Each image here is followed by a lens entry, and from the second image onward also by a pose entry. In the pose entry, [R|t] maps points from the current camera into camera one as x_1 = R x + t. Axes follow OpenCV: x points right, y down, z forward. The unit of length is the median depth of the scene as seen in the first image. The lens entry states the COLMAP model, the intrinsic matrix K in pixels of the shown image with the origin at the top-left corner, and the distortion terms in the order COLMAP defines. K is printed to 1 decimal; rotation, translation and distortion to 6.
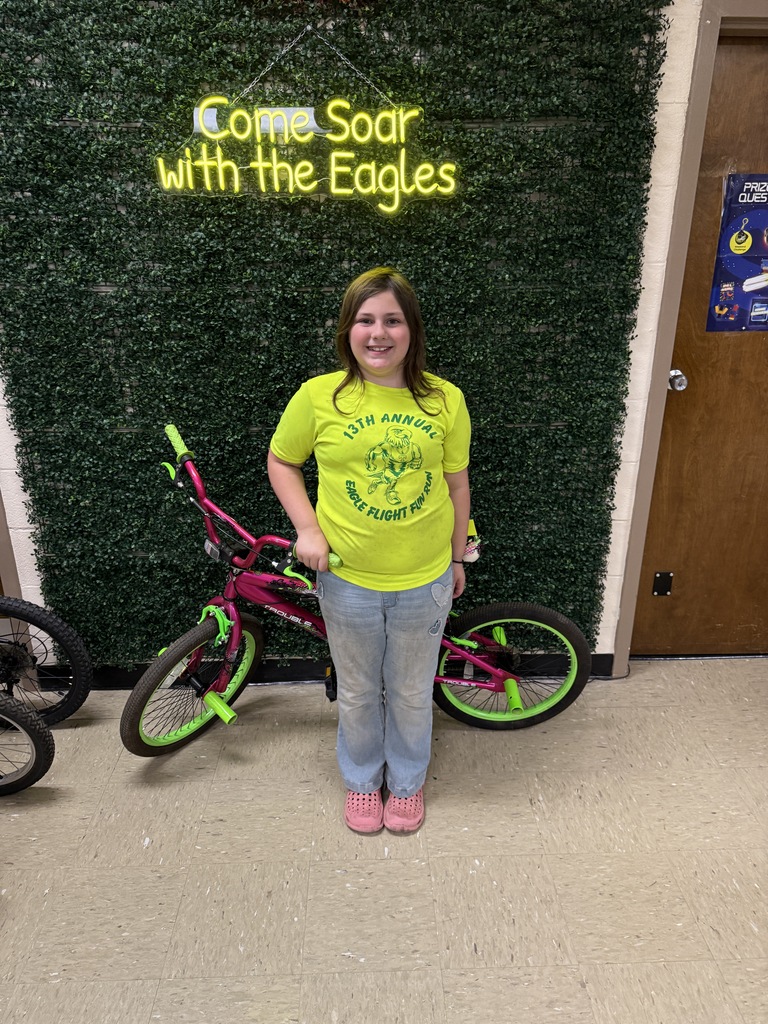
lens RADIAL K [[732.4, 0, 387.0], [0, 732.4, 513.8], [0, 0, 1]] dist [0.011189, -0.018817]
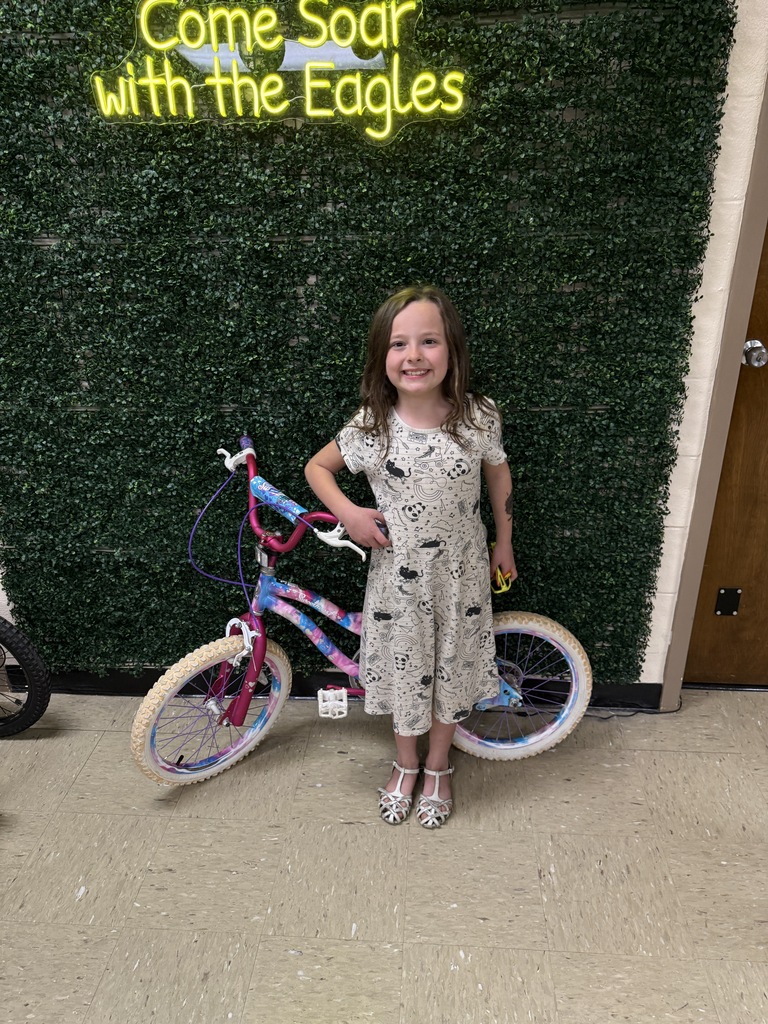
lens RADIAL K [[732.4, 0, 389.3], [0, 732.4, 511.1], [0, 0, 1]] dist [0.011189, -0.018817]
pose [[0.994246, 0.028436, -0.103275, 0.105116], [-0.023199, 0.998401, 0.051556, -0.051489], [0.104576, -0.048864, 0.993316, 0.194719]]
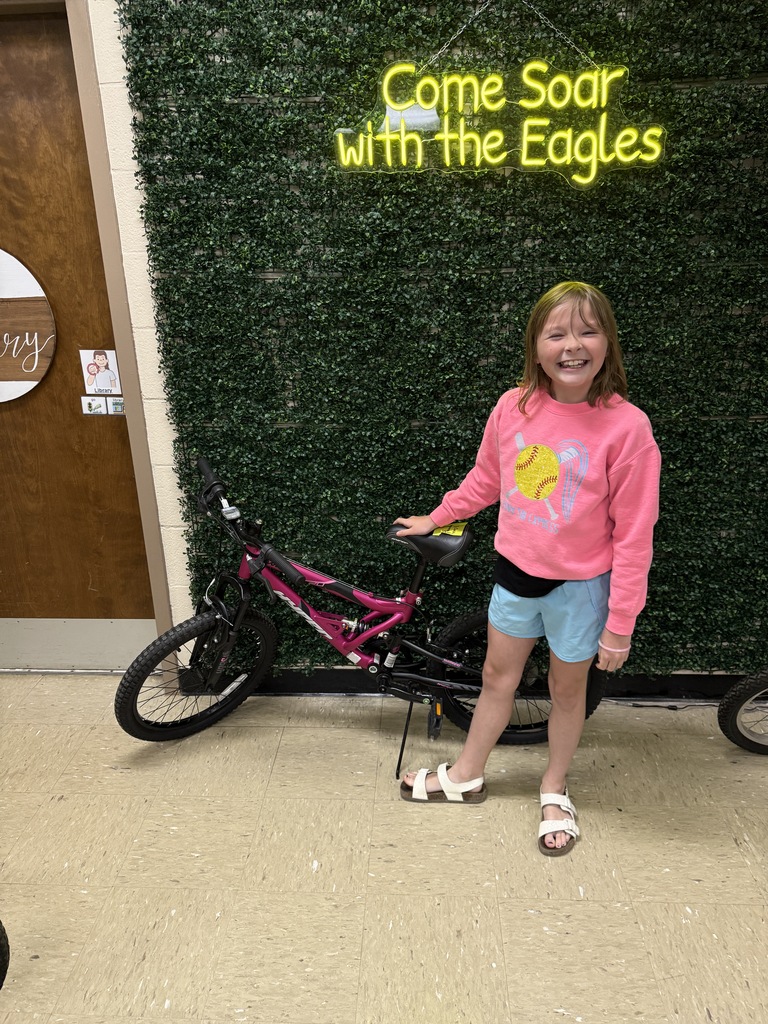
lens RADIAL K [[732.4, 0, 376.8], [0, 732.4, 509.4], [0, 0, 1]] dist [0.011189, -0.018817]
pose [[0.995433, 0.010991, -0.094830, -0.160796], [-0.012556, 0.999794, -0.015930, 0.010965], [0.094636, 0.017048, 0.995366, 0.073626]]
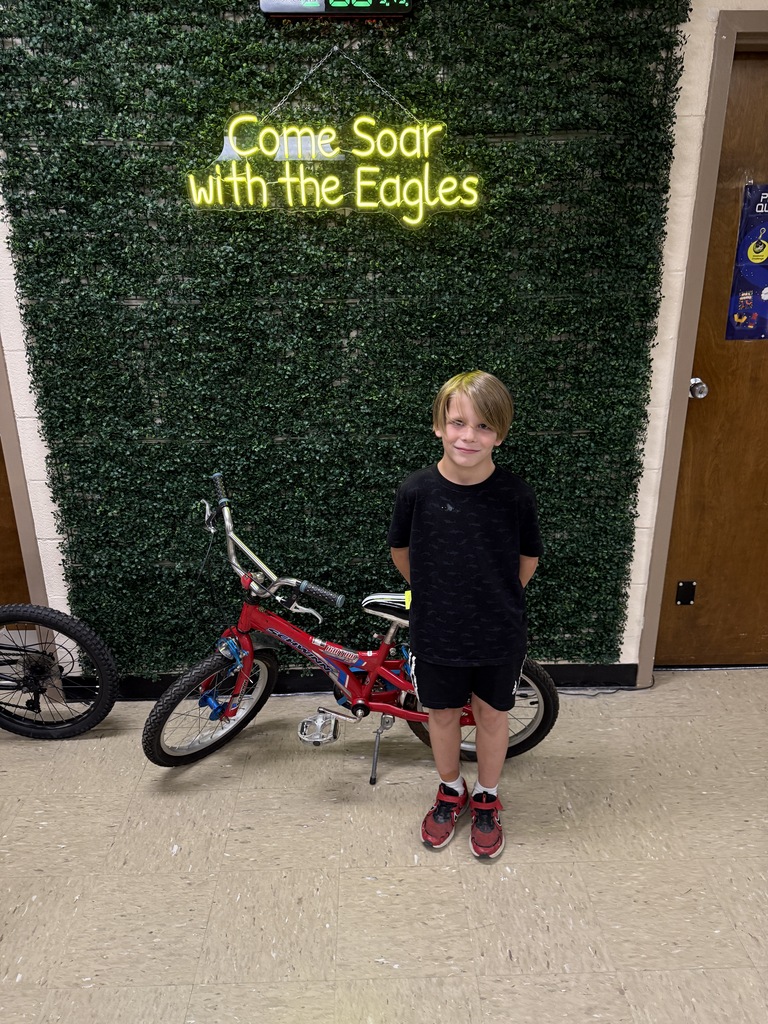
lens RADIAL K [[732.4, 0, 382.3], [0, 732.4, 513.4], [0, 0, 1]] dist [0.011189, -0.018817]
pose [[0.999871, -0.006210, -0.014833, -0.027325], [0.005682, 0.999356, -0.035416, 0.026848], [0.015044, 0.035328, 0.999263, -0.007937]]
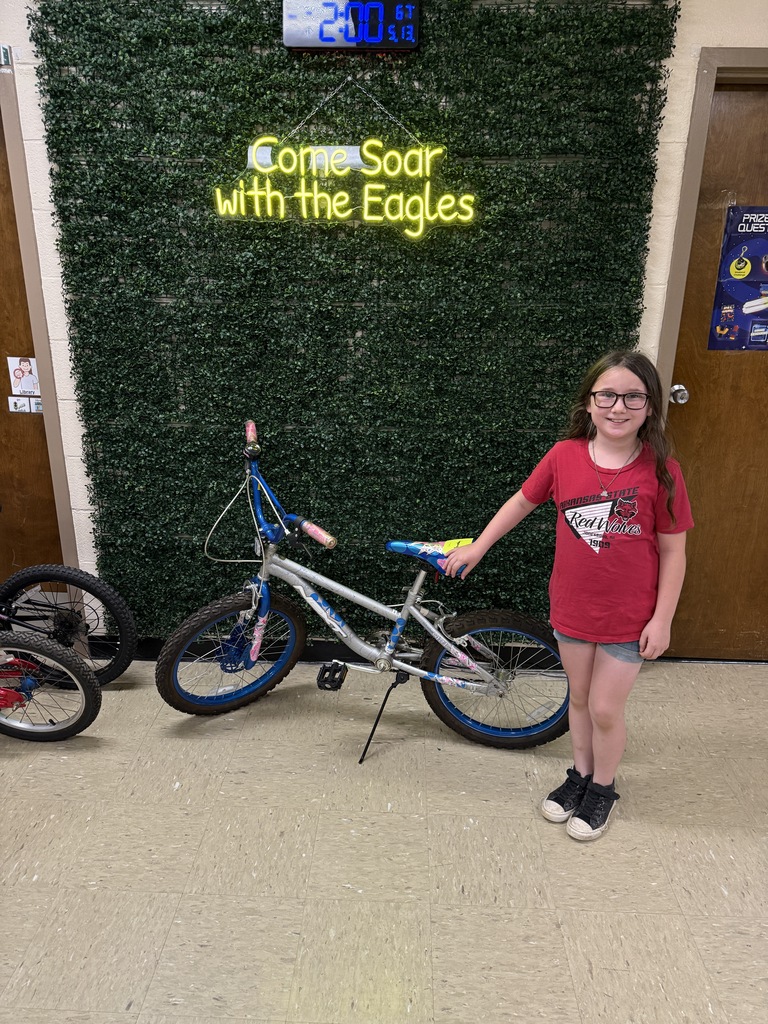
lens RADIAL K [[732.4, 0, 379.0], [0, 732.4, 512.9], [0, 0, 1]] dist [0.011189, -0.018817]
pose [[0.996964, 0.036025, -0.069028, 0.041518], [-0.038908, 0.998406, -0.040882, 0.062070], [0.067445, 0.043443, 0.996777, -0.112289]]
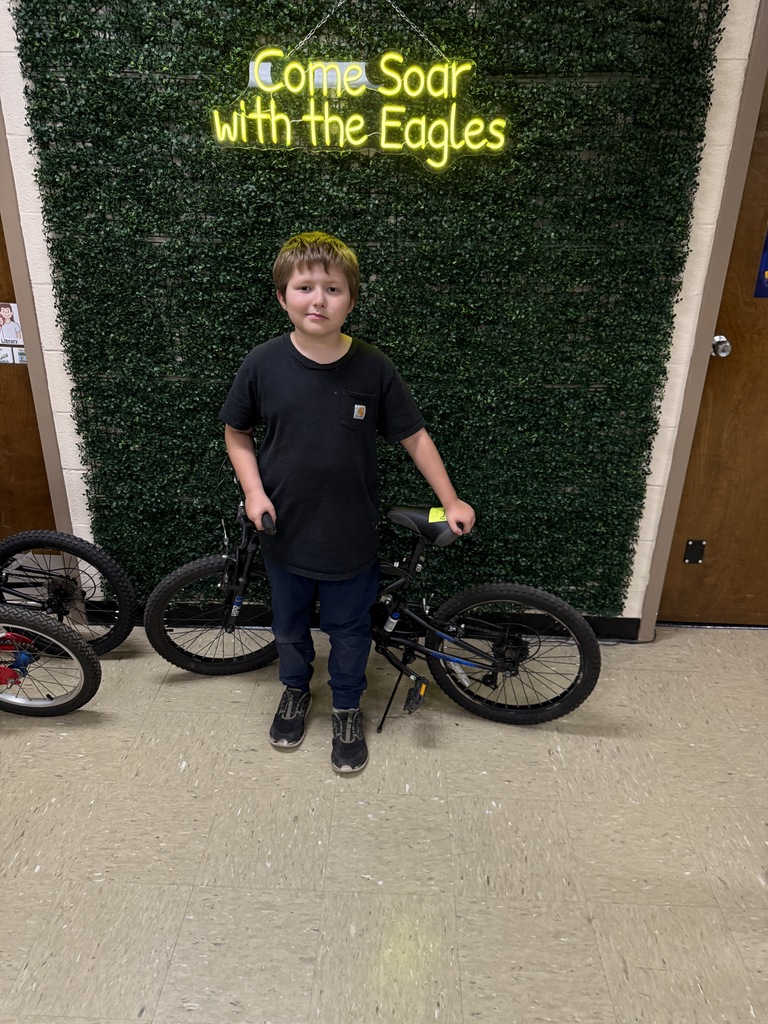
lens RADIAL K [[732.4, 0, 378.0], [0, 732.4, 514.8], [0, 0, 1]] dist [0.011189, -0.018817]
pose [[0.997307, 0.043501, -0.059047, 0.001791], [-0.040784, 0.998087, 0.046457, 0.021019], [0.060955, -0.043924, 0.997174, -0.031346]]
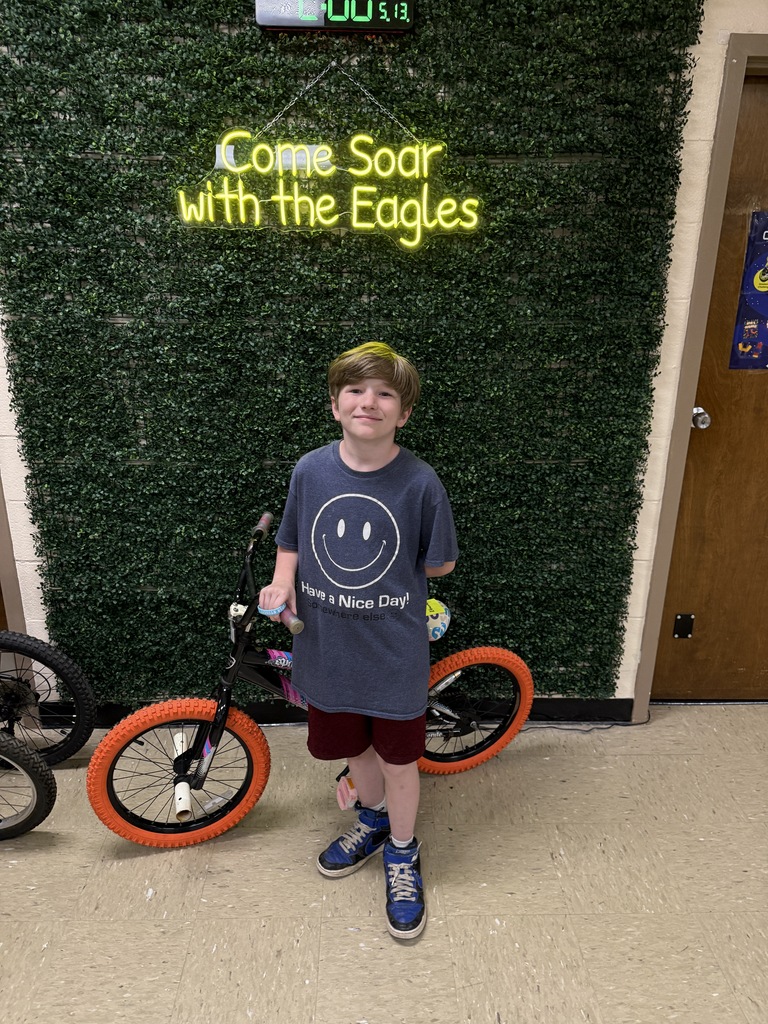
lens RADIAL K [[732.4, 0, 378.4], [0, 732.4, 512.8], [0, 0, 1]] dist [0.011189, -0.018817]
pose [[0.999882, 0.012082, -0.009448, -0.026414], [-0.012482, 0.998979, -0.043408, -0.008916], [0.008914, 0.043521, 0.999013, 0.027350]]
